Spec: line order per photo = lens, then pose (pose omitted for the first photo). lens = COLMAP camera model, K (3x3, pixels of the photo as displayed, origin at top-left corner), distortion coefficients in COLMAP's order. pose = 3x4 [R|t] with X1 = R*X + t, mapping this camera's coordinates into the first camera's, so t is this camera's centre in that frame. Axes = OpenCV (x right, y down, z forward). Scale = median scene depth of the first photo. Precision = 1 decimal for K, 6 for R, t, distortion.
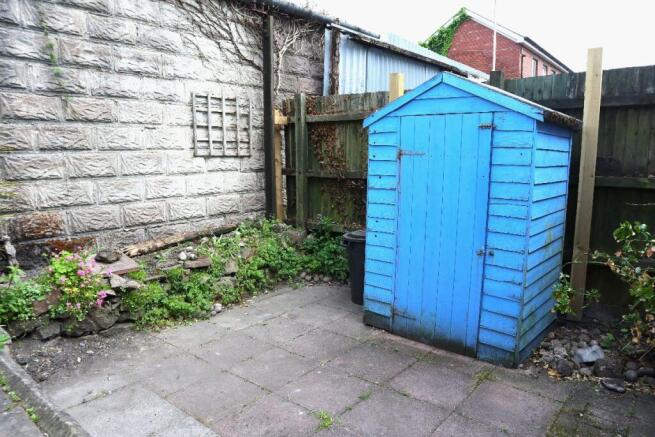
lens RADIAL K [[475.1, 0, 333.7], [0, 475.1, 223.4], [0, 0, 1]] dist [-0.100791, 0.063227]
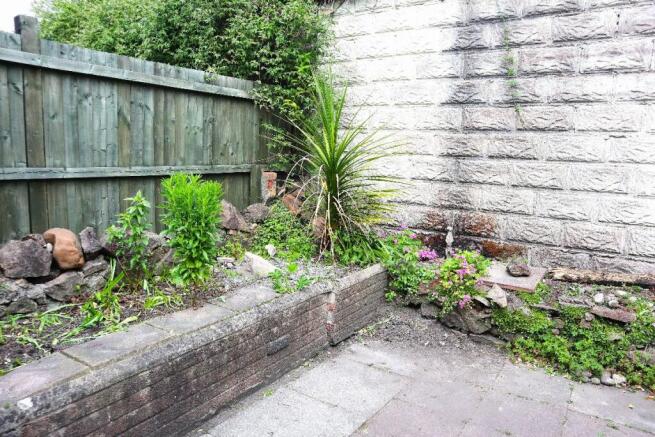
lens RADIAL K [[475.1, 0, 329.6], [0, 475.1, 219.9], [0, 0, 1]] dist [-0.100791, 0.063227]
pose [[0.077687, 0.149118, -0.985763, 0.426515], [-0.175555, 0.975347, 0.133707, -0.090418], [0.981400, 0.162669, 0.101950, 0.500493]]
